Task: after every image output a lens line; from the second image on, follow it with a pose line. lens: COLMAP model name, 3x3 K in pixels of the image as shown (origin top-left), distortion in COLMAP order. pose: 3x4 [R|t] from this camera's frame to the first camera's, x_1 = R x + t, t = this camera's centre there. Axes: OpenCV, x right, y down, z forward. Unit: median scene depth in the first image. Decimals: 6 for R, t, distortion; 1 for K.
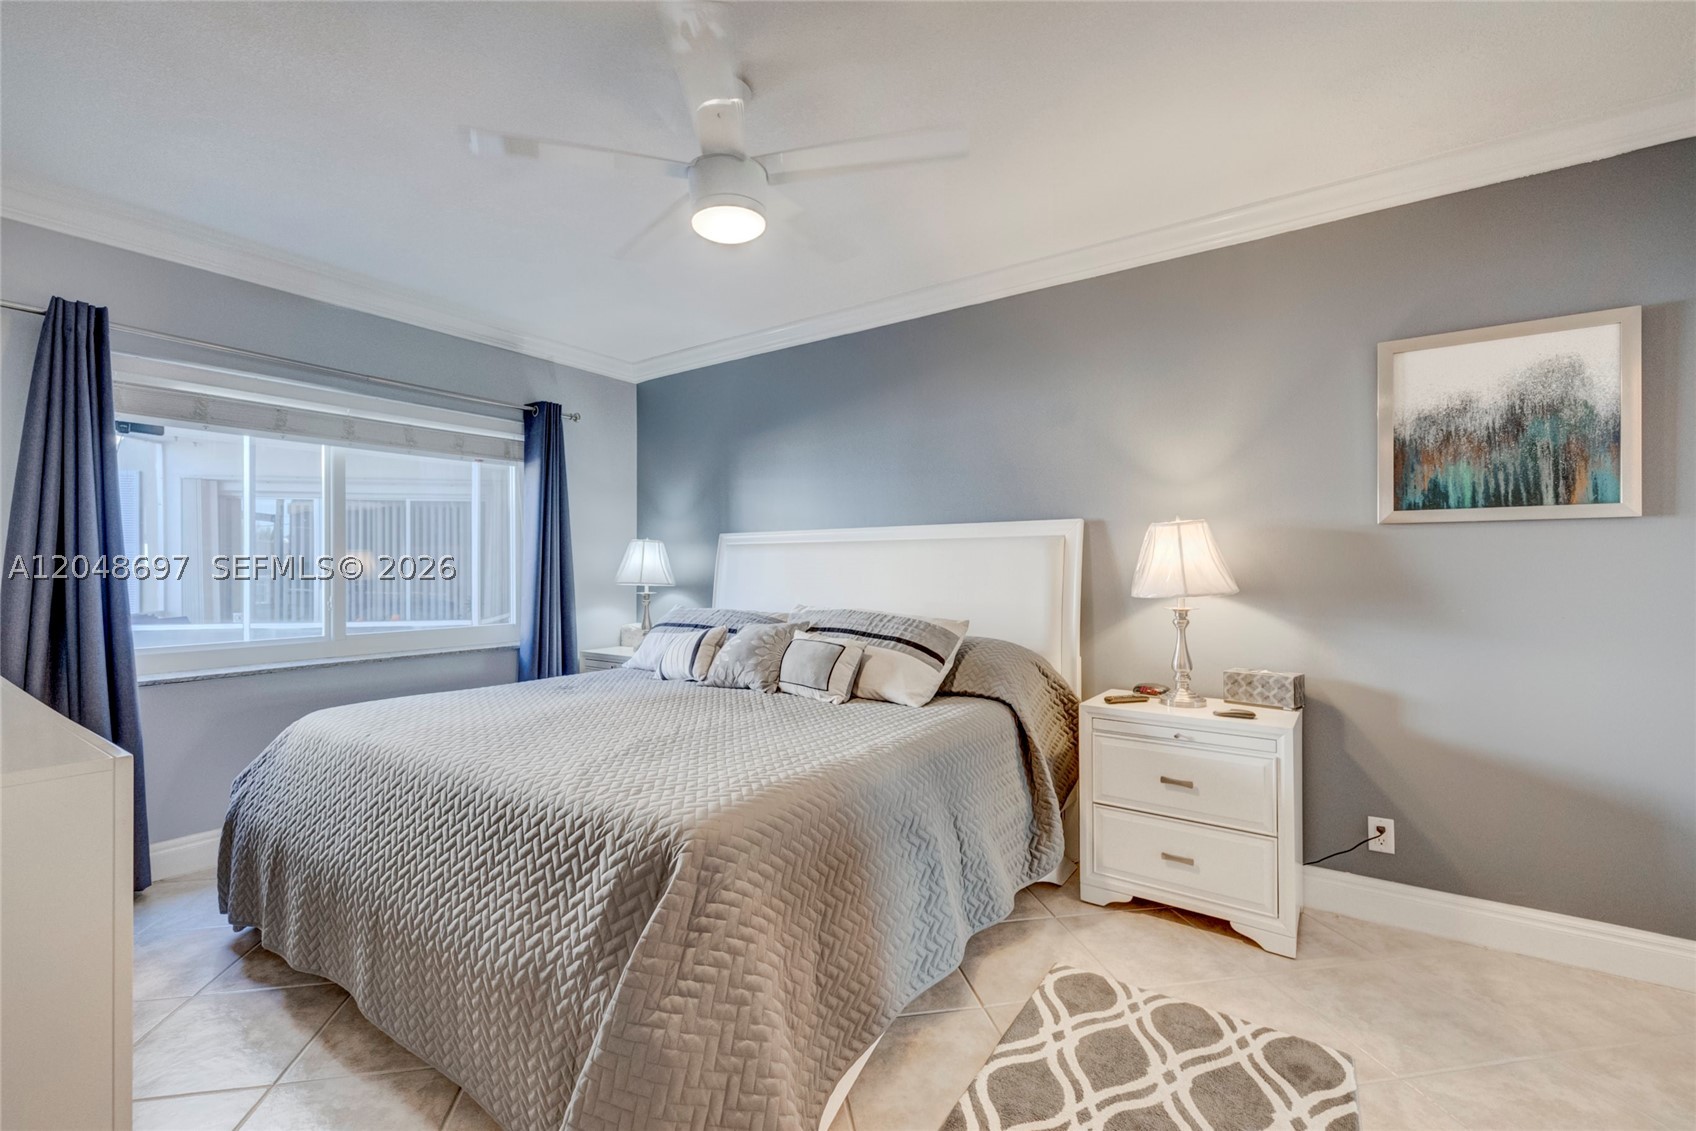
lens RADIAL K [[720.9, 0, 847.5], [0, 720.9, 564.1], [0, 0, 1]] dist [-0.008430, 0.000829]
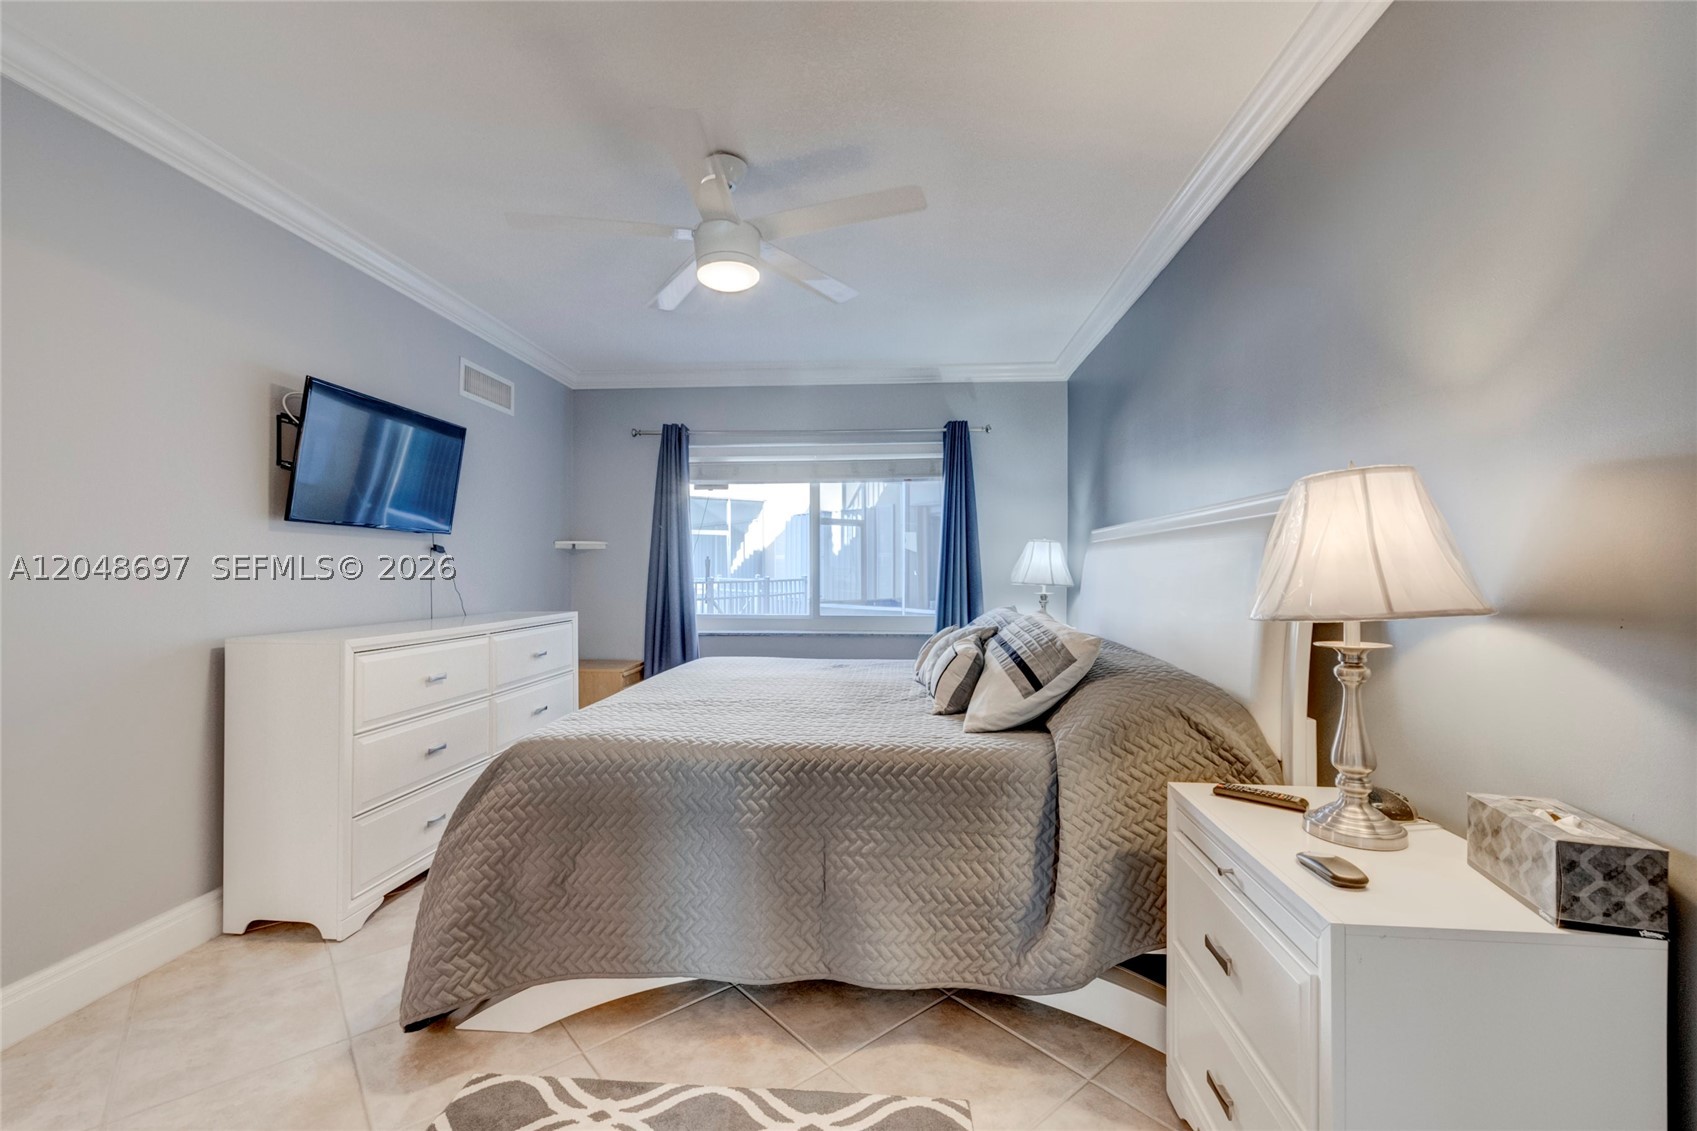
lens RADIAL K [[721.3, 0, 849.4], [0, 721.3, 570.0], [0, 0, 1]] dist [-0.008430, 0.000829]
pose [[0.500177, 0.004655, -0.865911, 0.511912], [0.000818, 0.999983, 0.005848, 0.001471], [0.865923, -0.003633, 0.500164, 0.309730]]
